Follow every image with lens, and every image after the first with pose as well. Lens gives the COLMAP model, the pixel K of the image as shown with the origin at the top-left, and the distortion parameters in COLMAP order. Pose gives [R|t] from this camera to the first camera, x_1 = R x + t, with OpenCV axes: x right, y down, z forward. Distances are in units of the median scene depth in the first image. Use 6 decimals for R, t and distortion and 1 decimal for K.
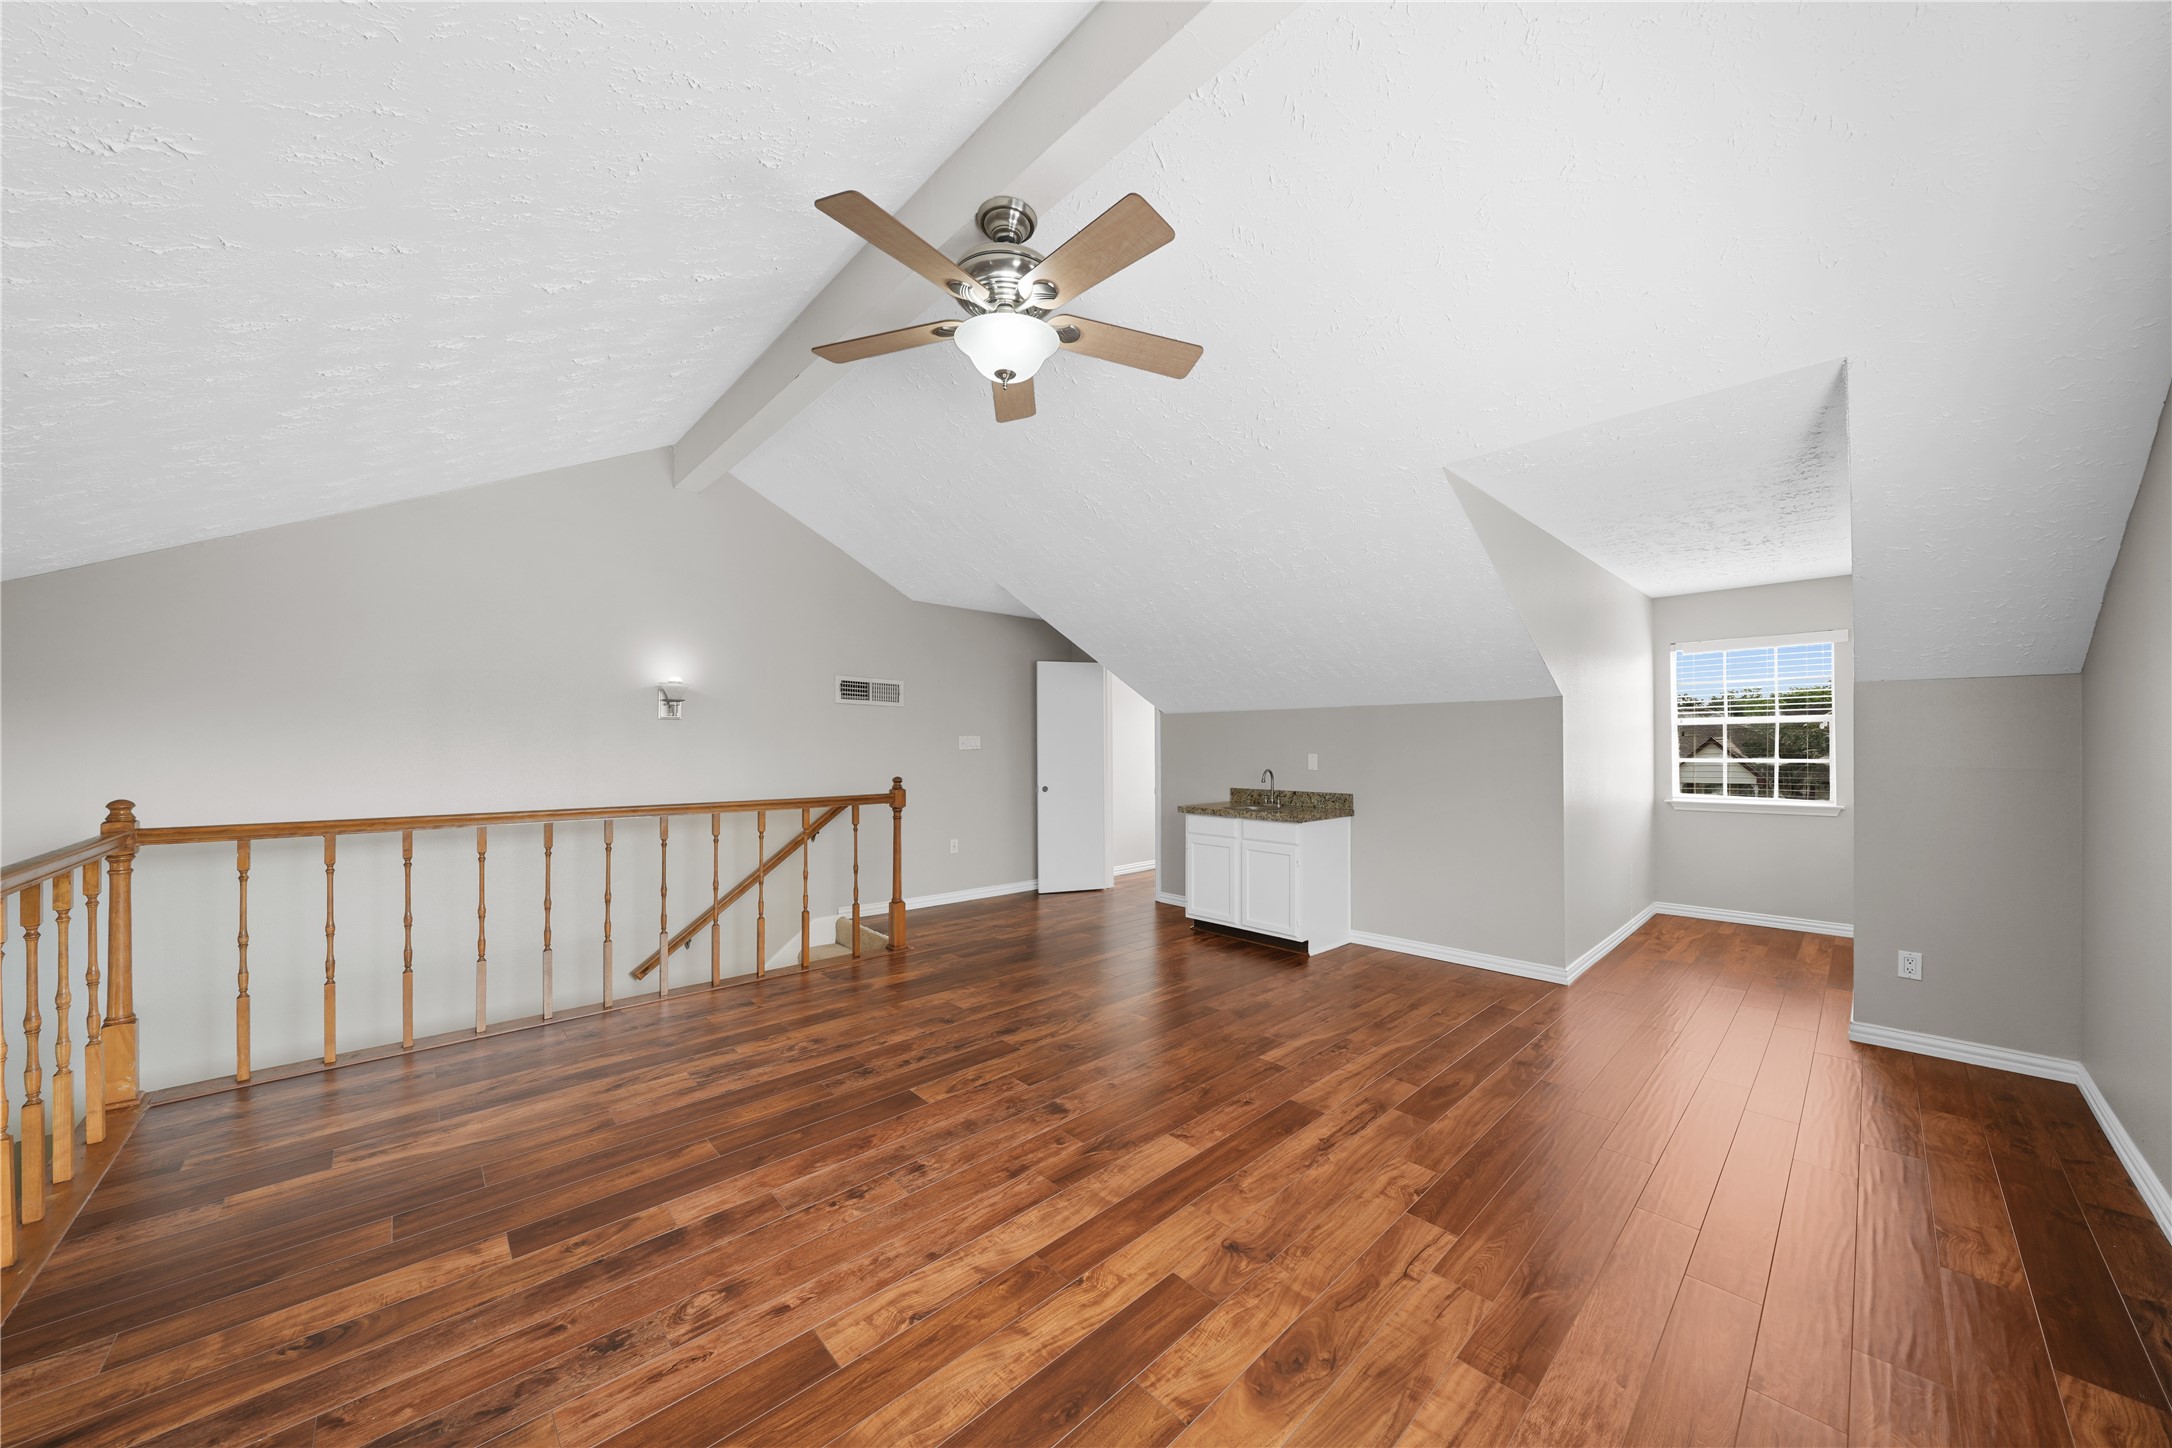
lens RADIAL K [[741.7, 0, 1072.4], [0, 741.7, 746.4], [0, 0, 1]] dist [-0.004589, -0.000131]
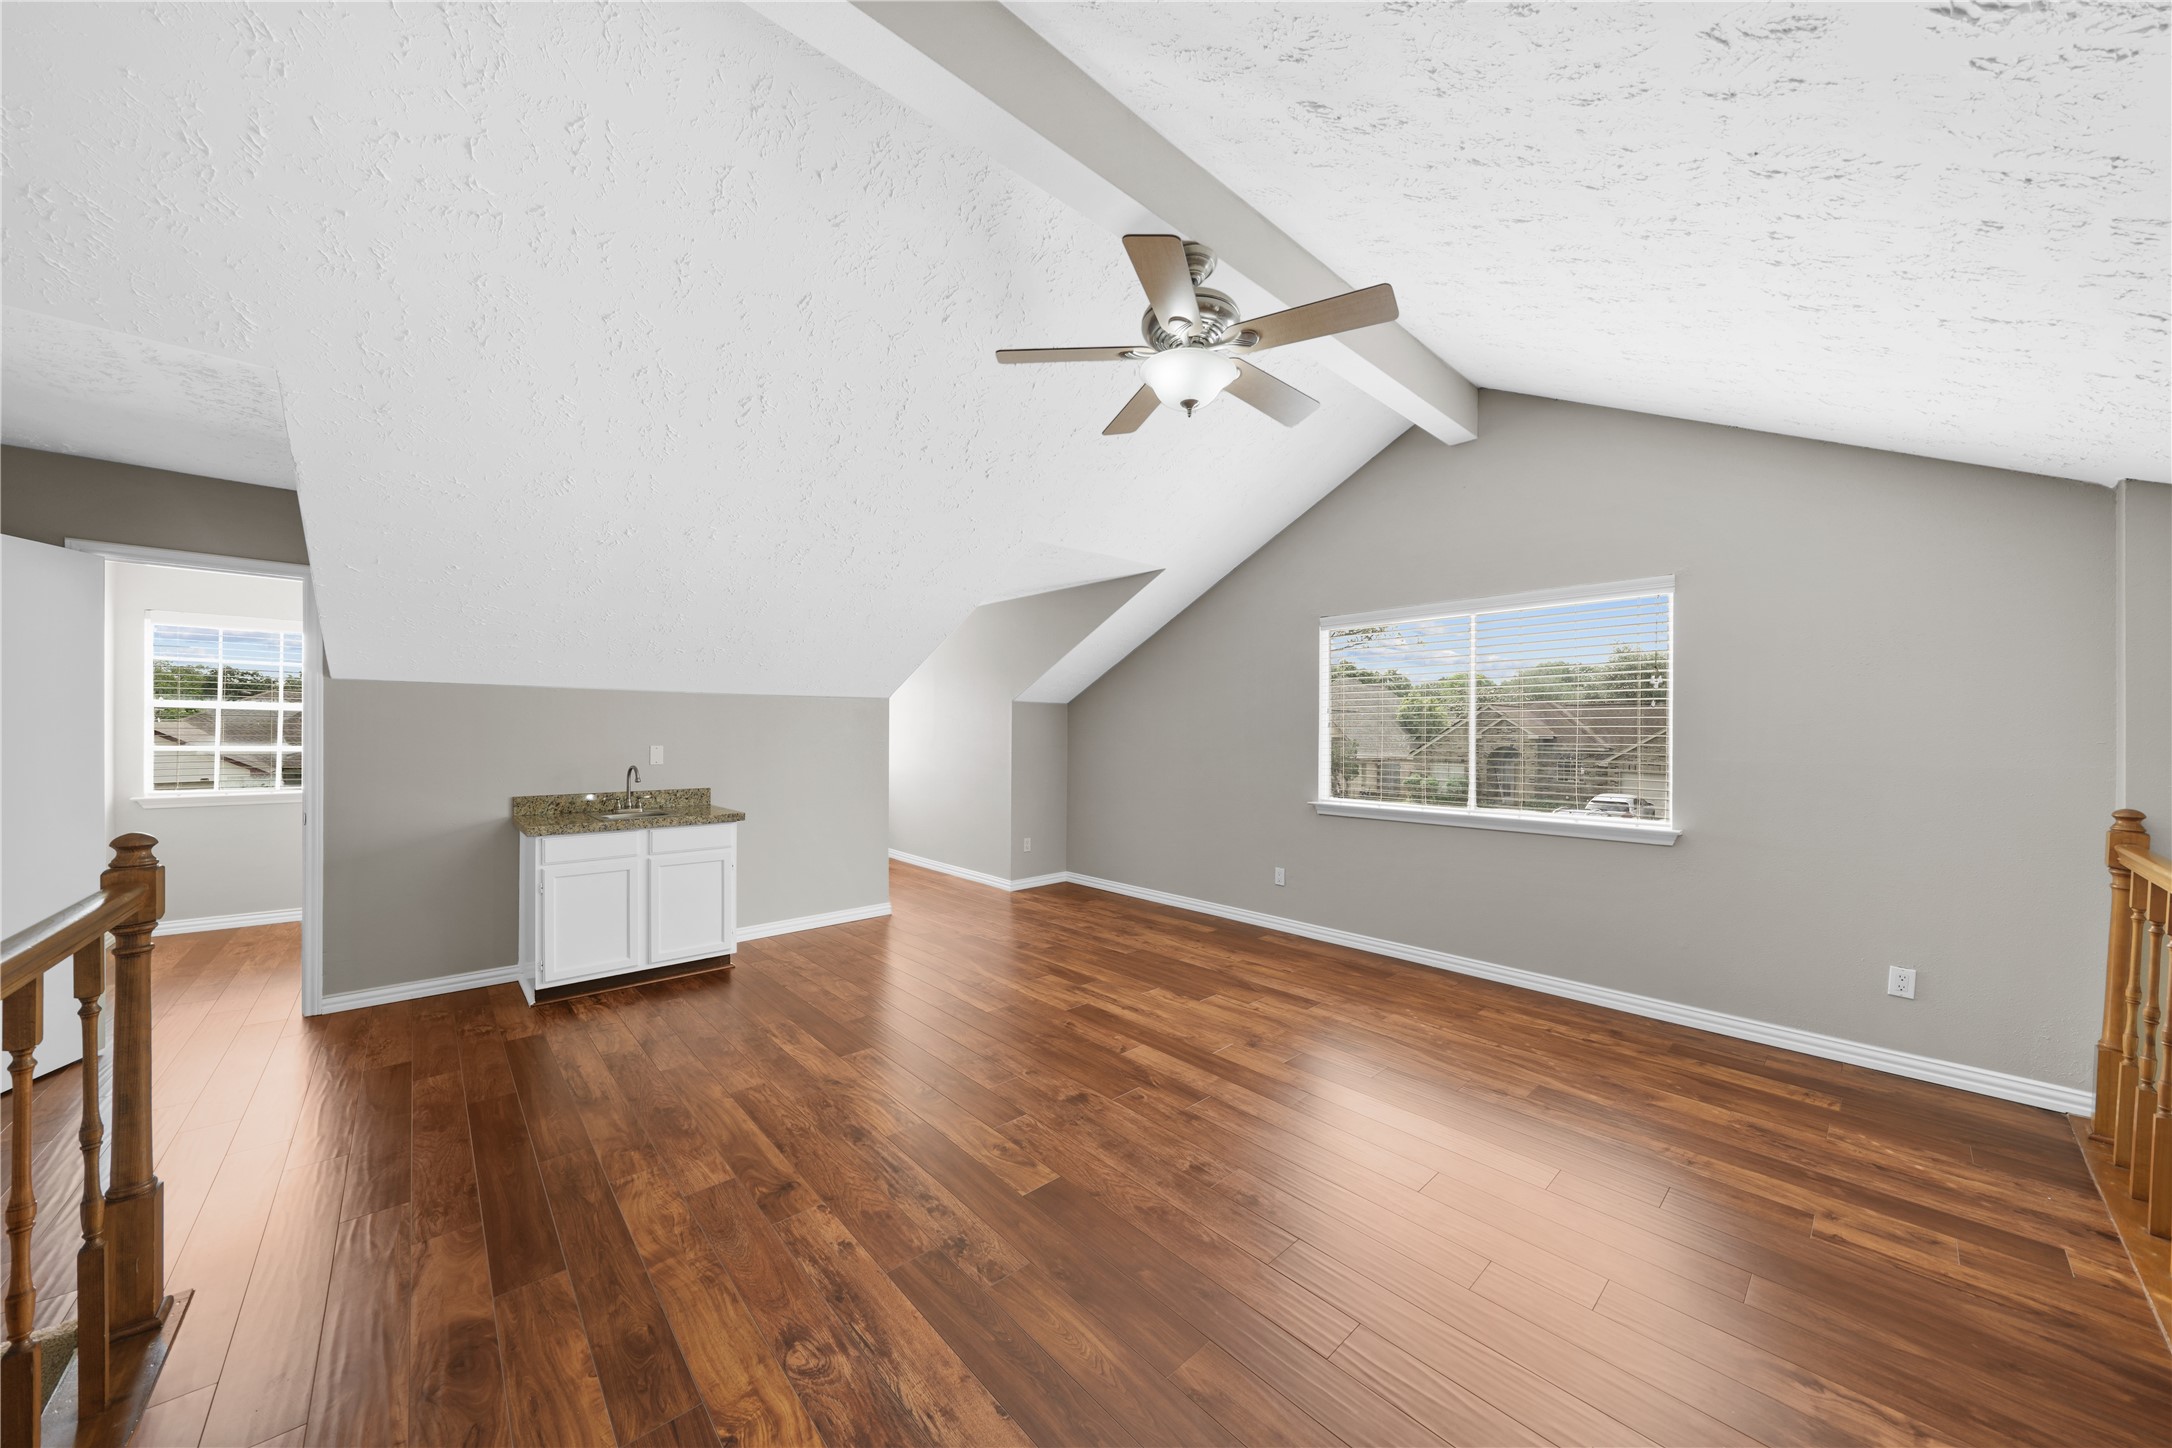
lens RADIAL K [[741.7, 0, 1085.0], [0, 741.7, 724.7], [0, 0, 1]] dist [-0.004589, -0.000131]
pose [[0.013915, 0.005843, 0.999886, -0.979374], [0.004459, 0.999973, -0.005906, -0.012992], [-0.999893, 0.004540, 0.013888, 0.924032]]
